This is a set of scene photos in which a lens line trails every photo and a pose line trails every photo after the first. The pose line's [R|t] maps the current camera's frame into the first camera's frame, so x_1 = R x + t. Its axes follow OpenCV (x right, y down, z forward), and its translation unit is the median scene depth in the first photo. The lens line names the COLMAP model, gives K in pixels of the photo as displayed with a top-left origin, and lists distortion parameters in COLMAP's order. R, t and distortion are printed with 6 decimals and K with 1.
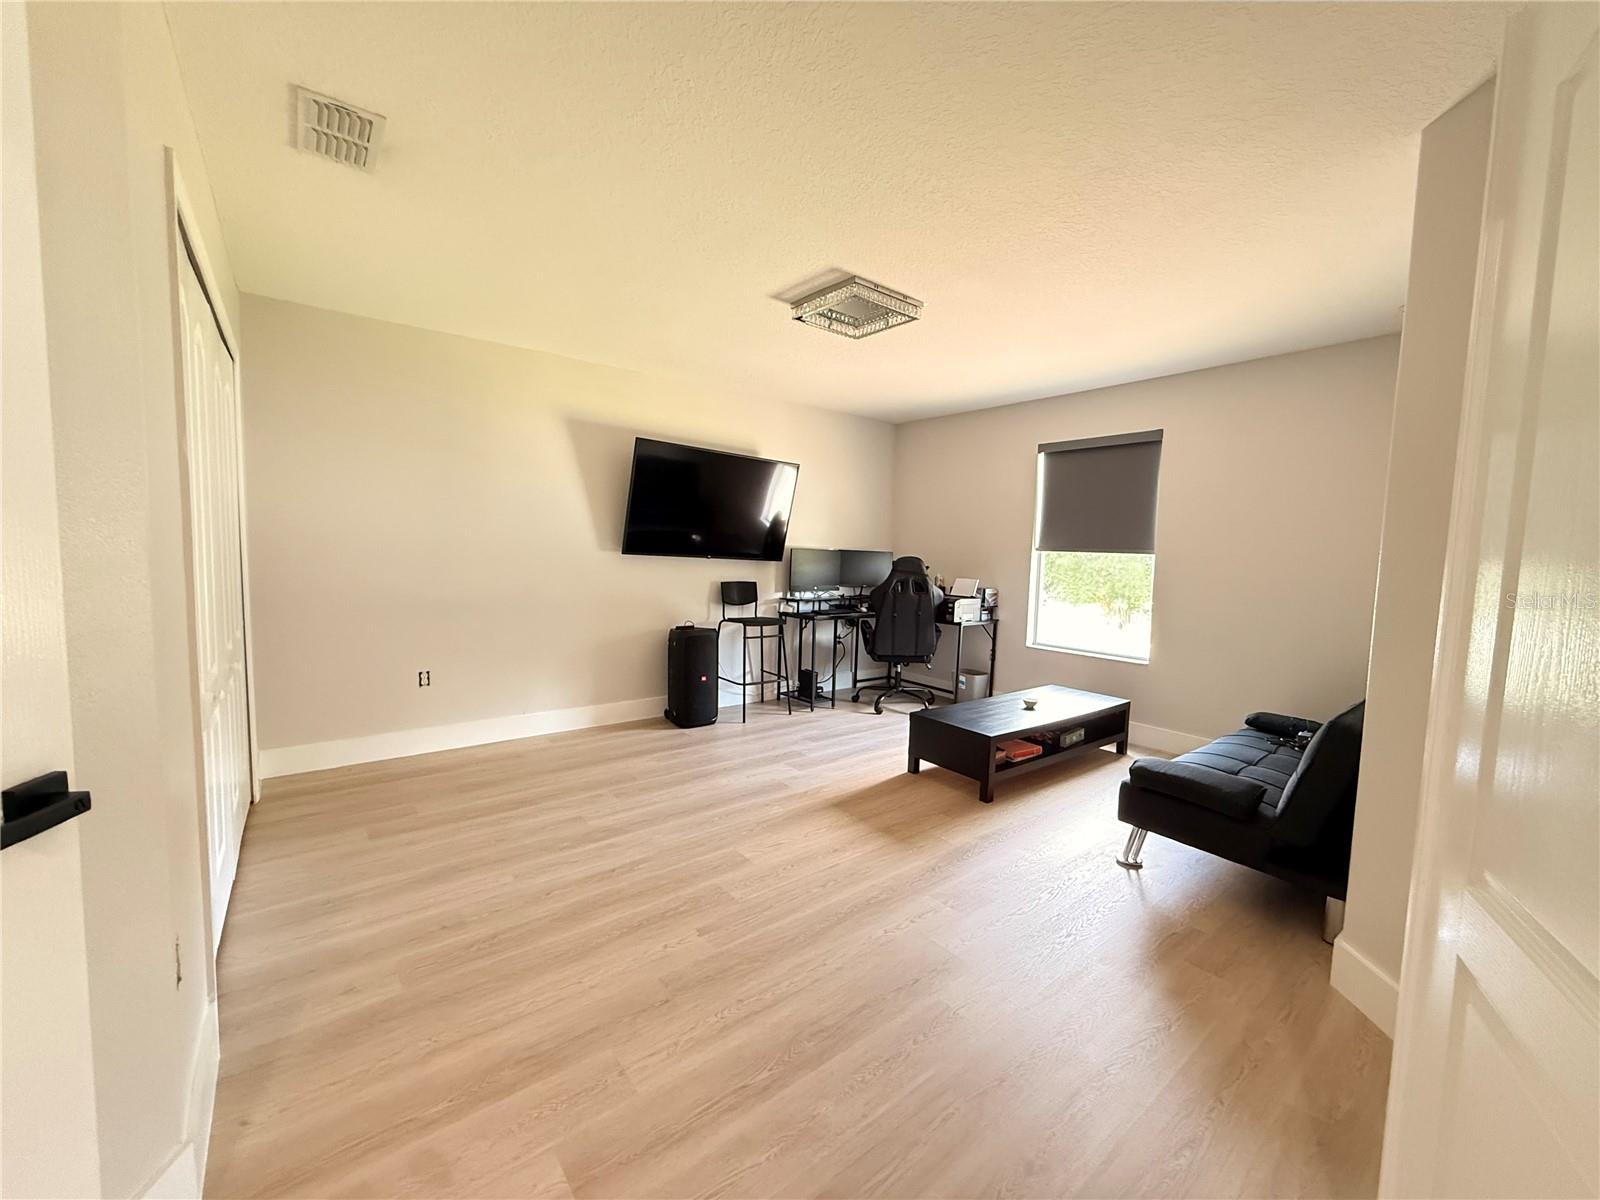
lens RADIAL K [[636.9, 0, 795.4], [0, 636.9, 598.2], [0, 0, 1]] dist [0.001865, 0.000152]
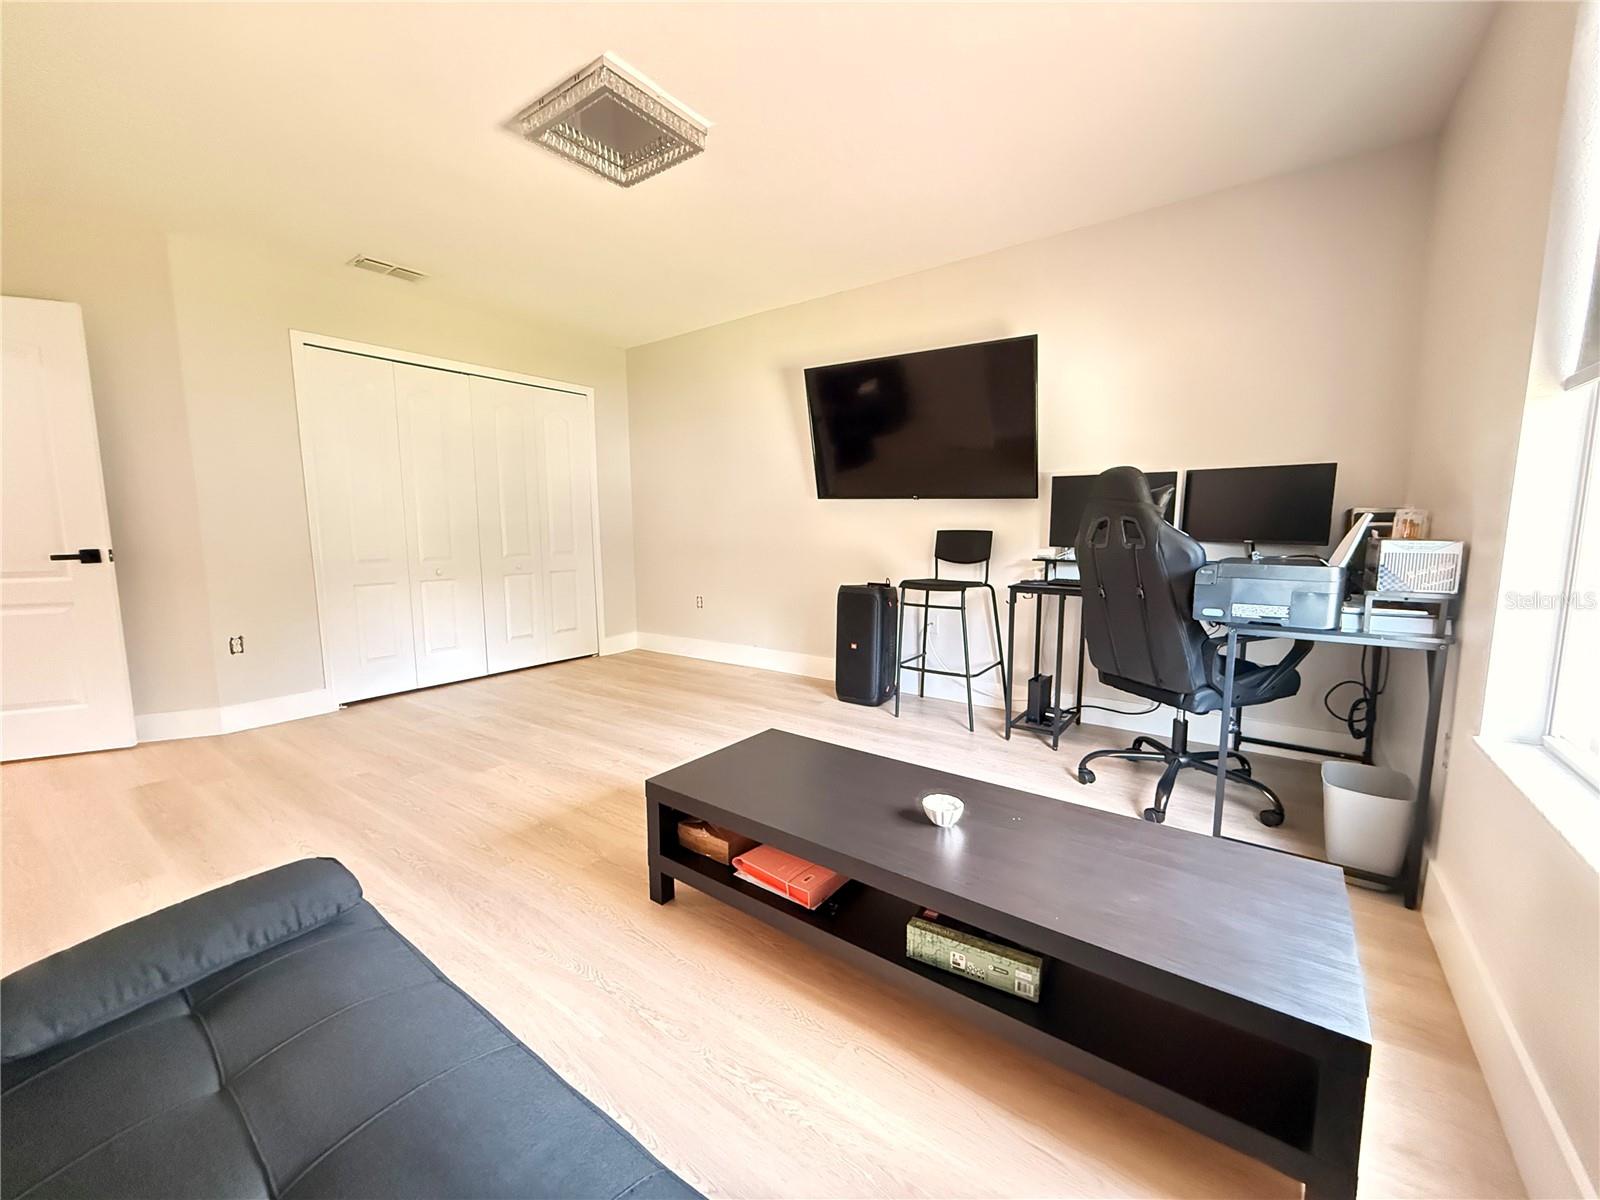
lens RADIAL K [[644.6, 0, 800.0], [0, 644.6, 600.0], [0, 0, 1]] dist [0.000350, -0.000073]
pose [[0.263981, 0.090725, -0.960252, 0.787958], [-0.058475, 0.995241, 0.077955, 0.008738], [0.962754, 0.035572, 0.268030, 0.891294]]
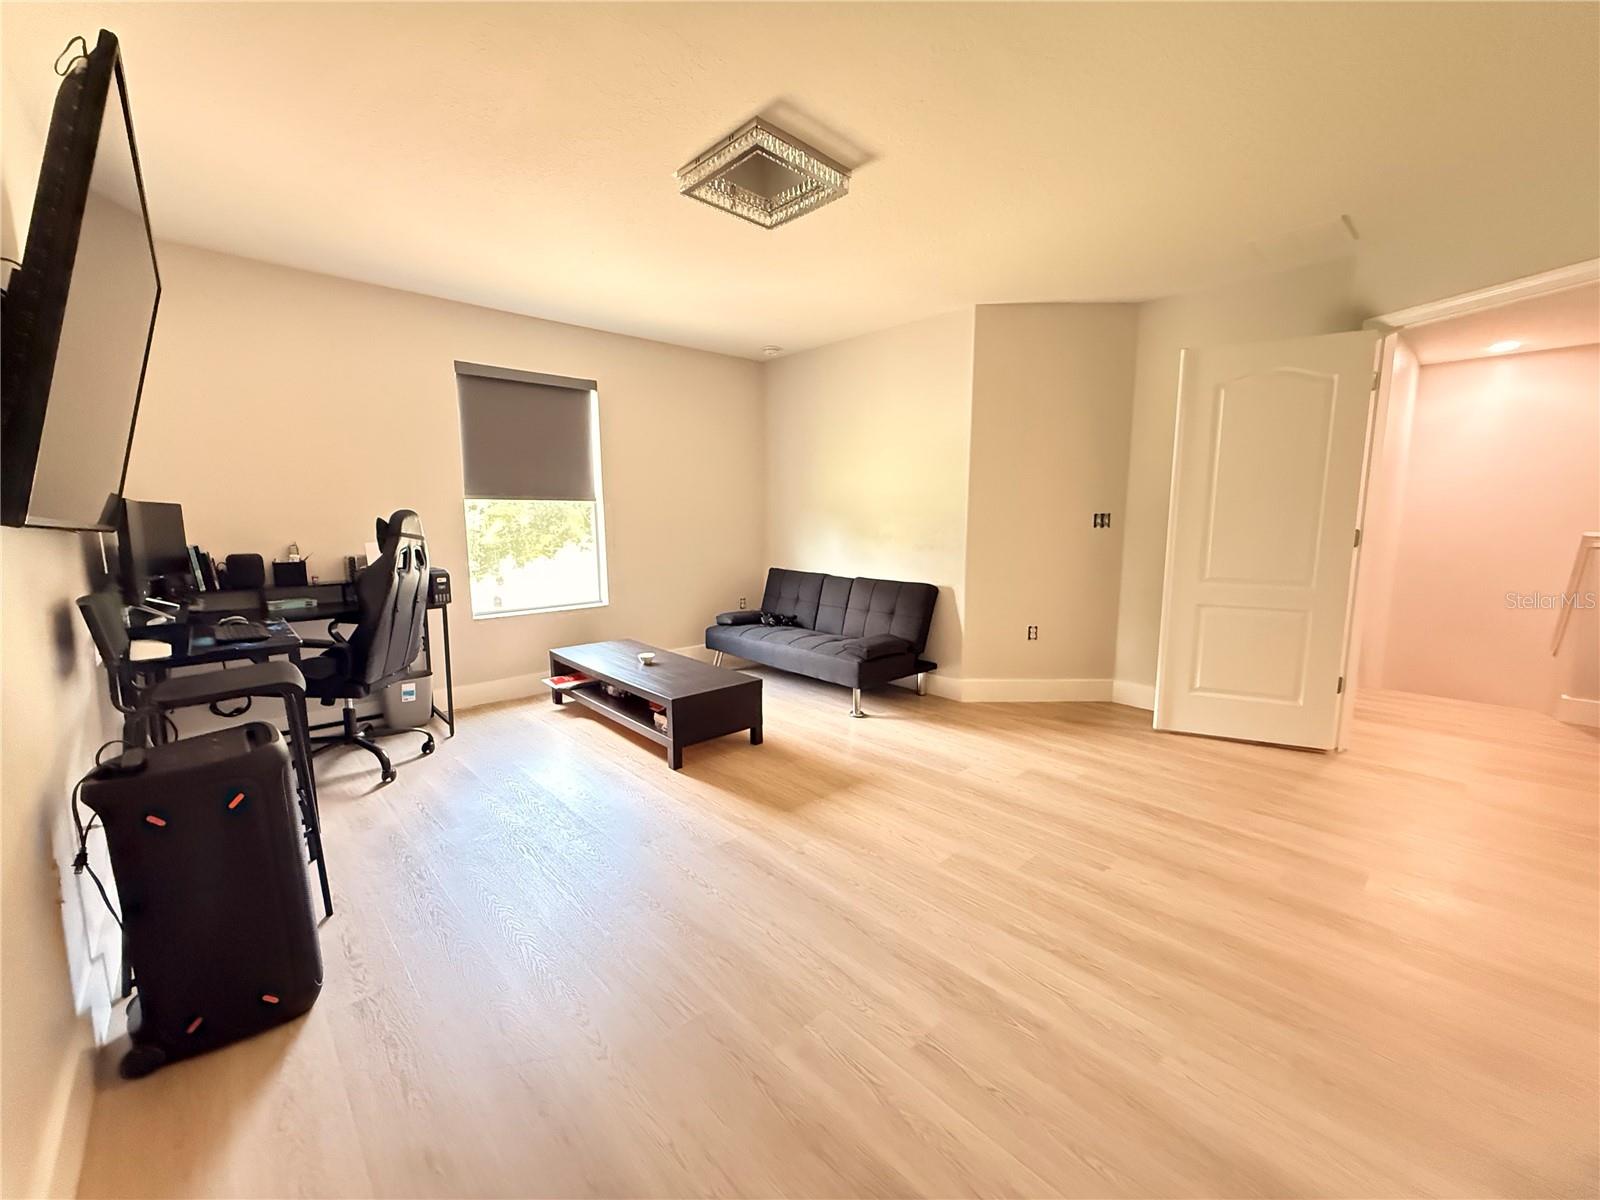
lens RADIAL K [[634.9, 0, 794.3], [0, 634.9, 598.7], [0, 0, 1]] dist [0.000960, -0.000309]
pose [[-0.080148, -0.164457, 0.983123, -0.635411], [0.076403, 0.982381, 0.170561, -0.077671], [-0.993851, 0.088783, -0.066171, 0.918349]]
